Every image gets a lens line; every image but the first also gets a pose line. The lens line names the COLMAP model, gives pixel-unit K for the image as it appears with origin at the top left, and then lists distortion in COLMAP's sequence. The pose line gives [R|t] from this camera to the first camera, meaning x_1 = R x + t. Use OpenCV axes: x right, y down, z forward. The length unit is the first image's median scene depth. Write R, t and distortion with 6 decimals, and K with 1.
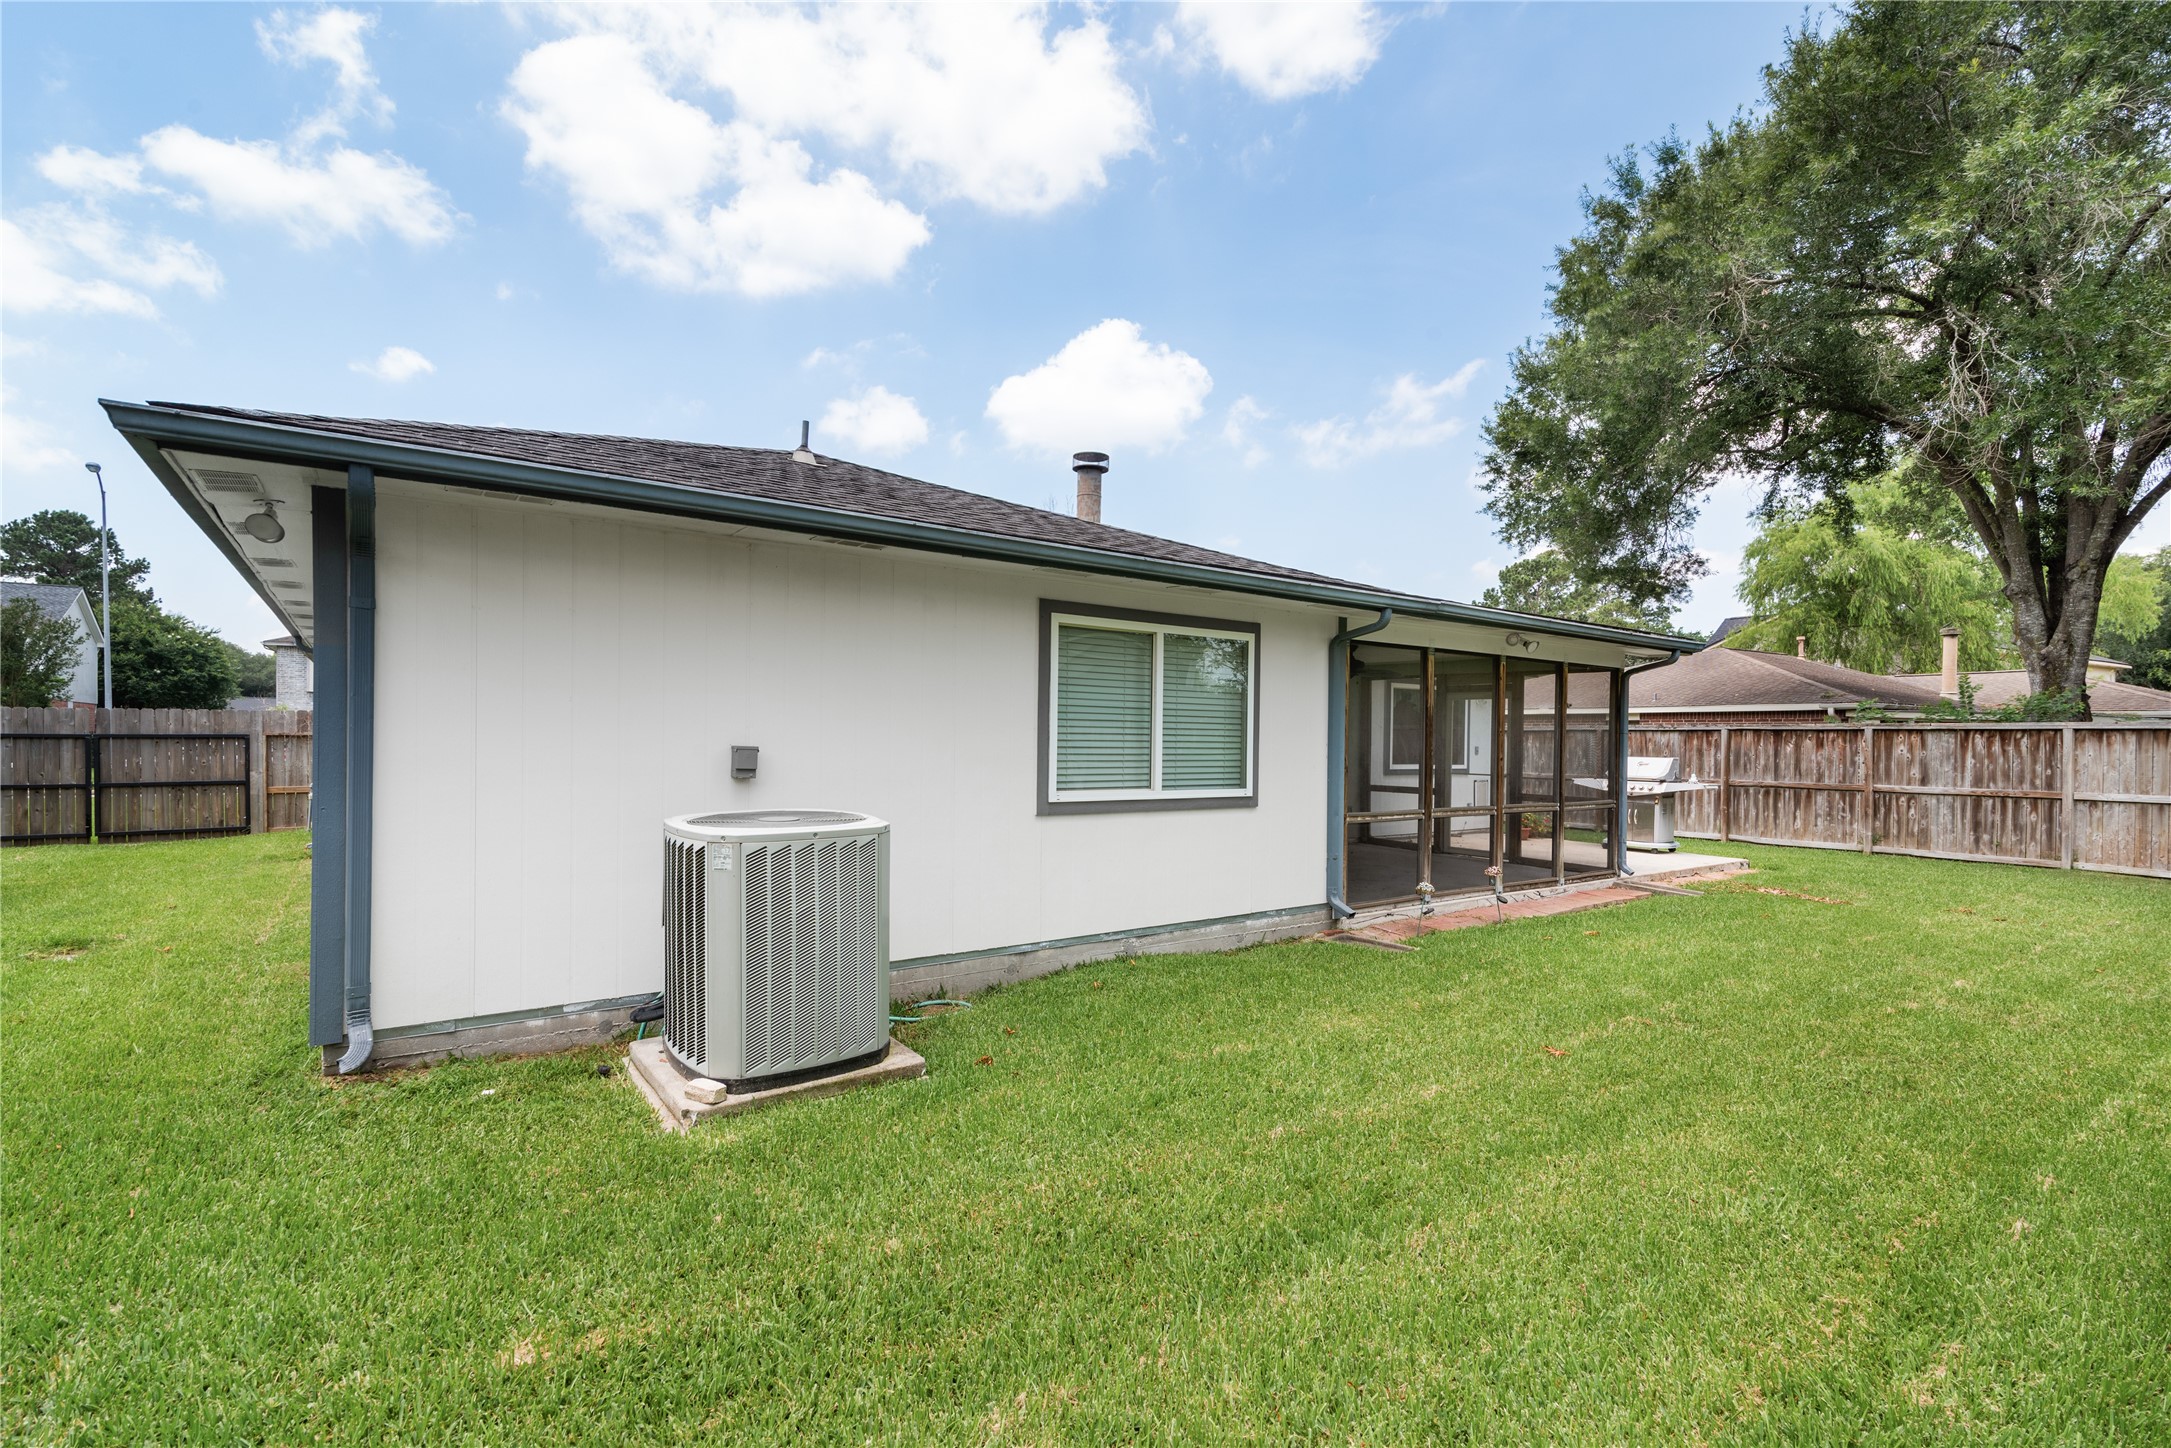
lens RADIAL K [[990.5, 0, 1087.2], [0, 990.5, 740.2], [0, 0, 1]] dist [0.015940, 0.000592]
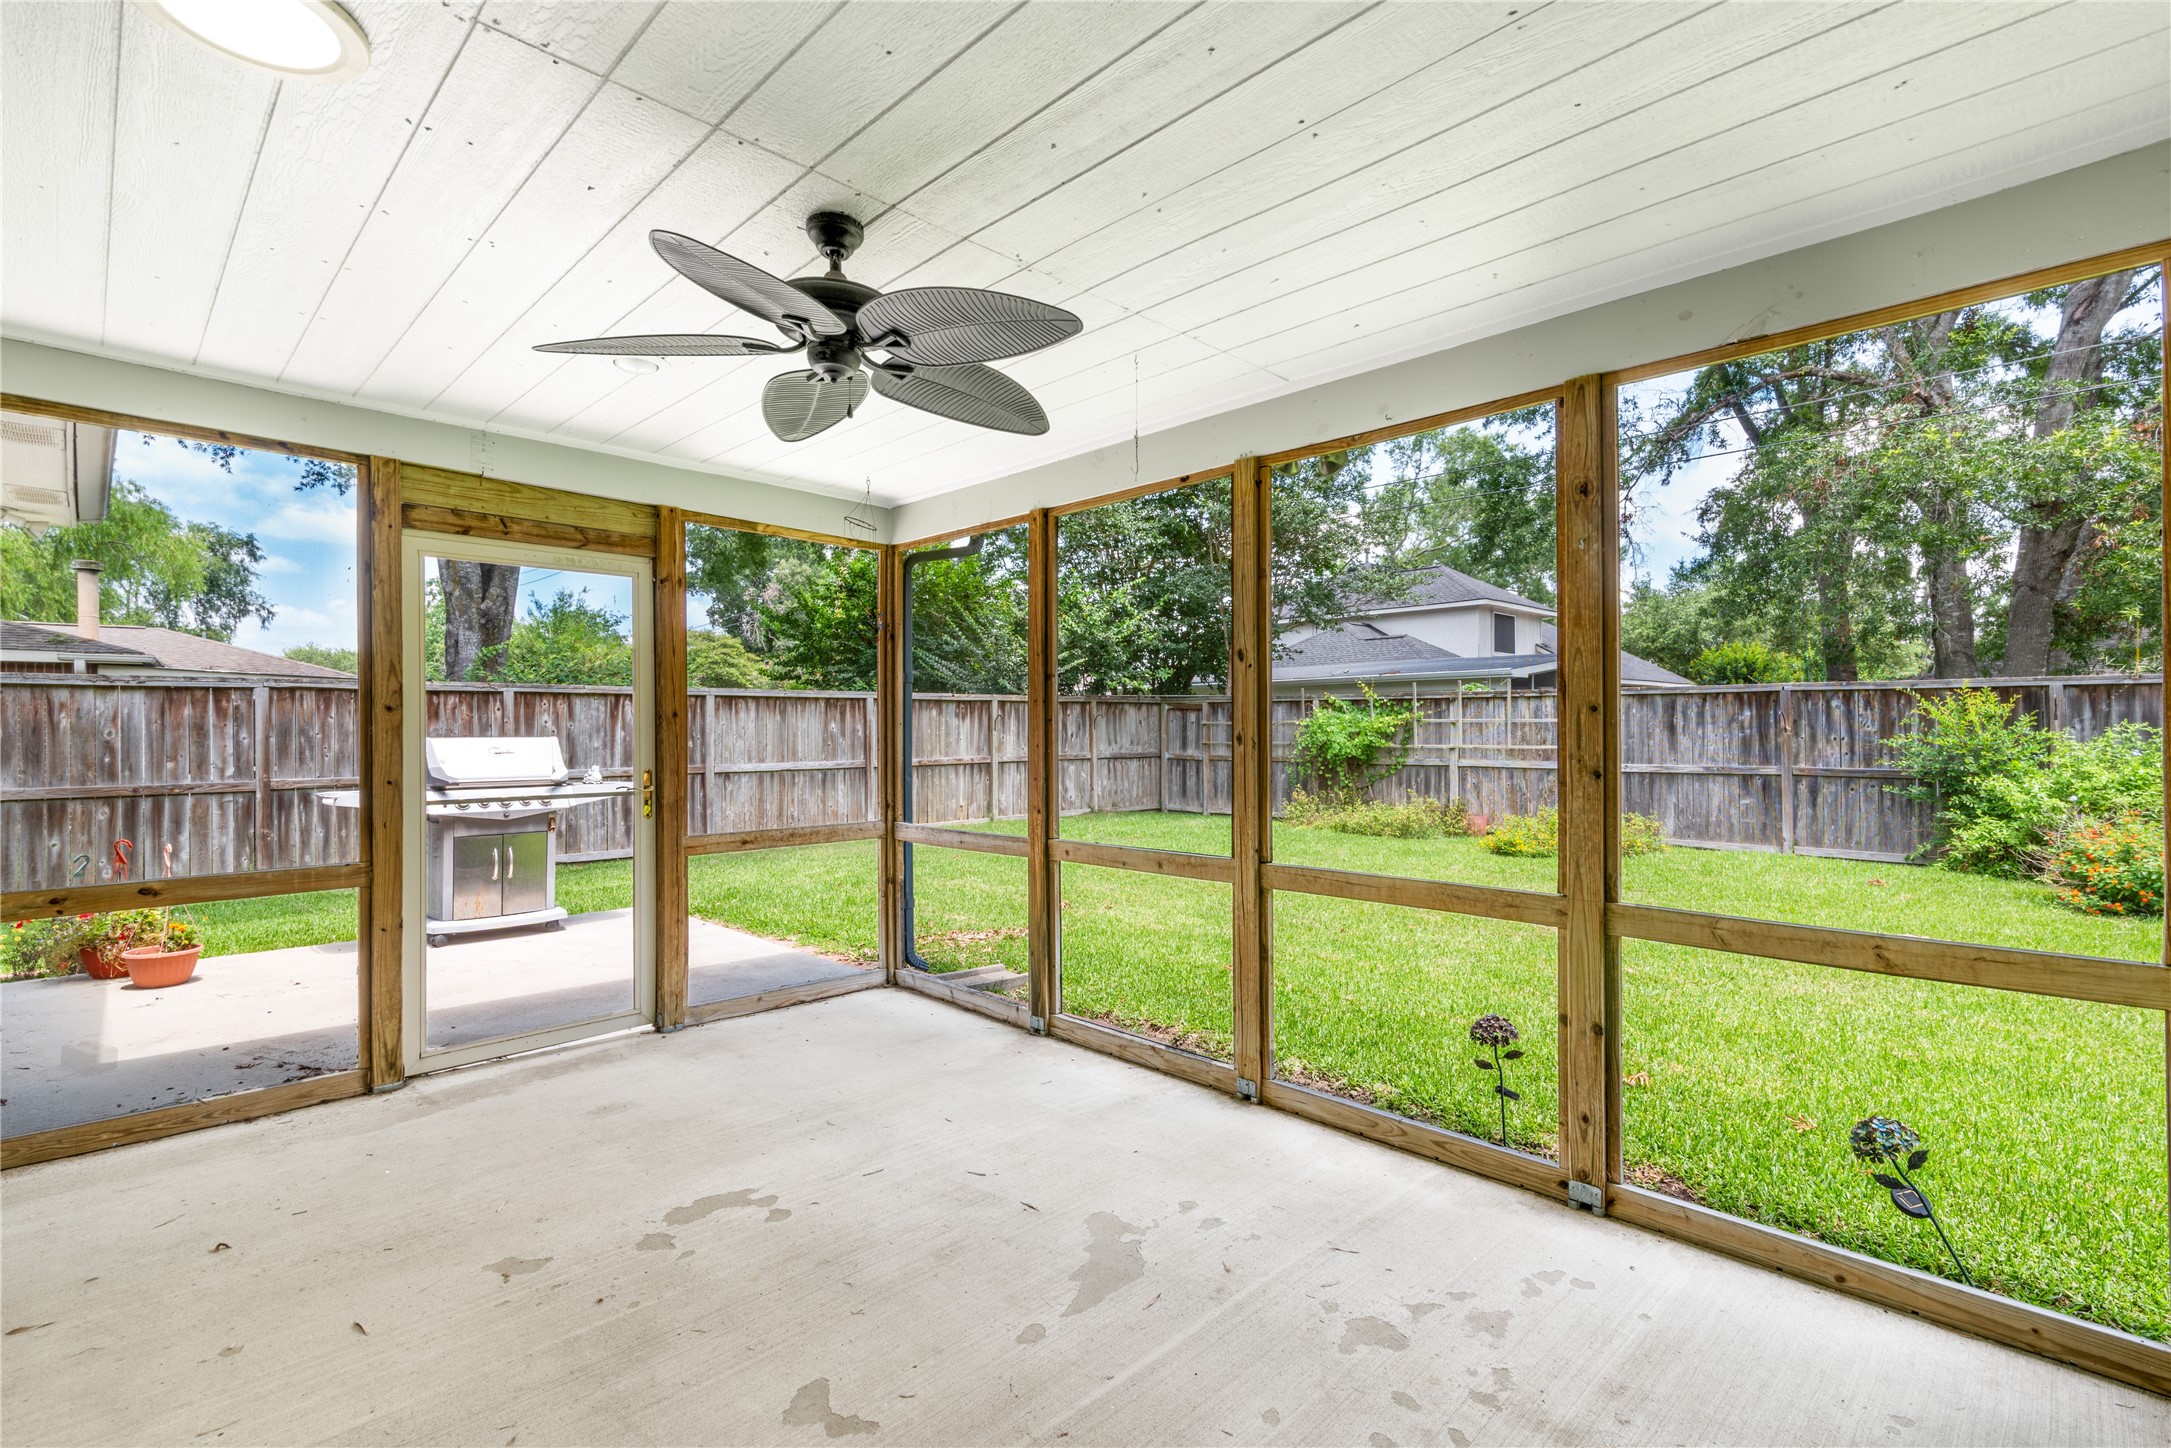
lens RADIAL K [[990.5, 0, 1087.5], [0, 990.5, 725.2], [0, 0, 1]] dist [0.015940, 0.000592]
pose [[-0.165907, -0.009794, 0.986093, 0.036611], [0.005893, 0.999923, 0.010923, 0.007675], [-0.986124, 0.007623, -0.165837, 0.763424]]
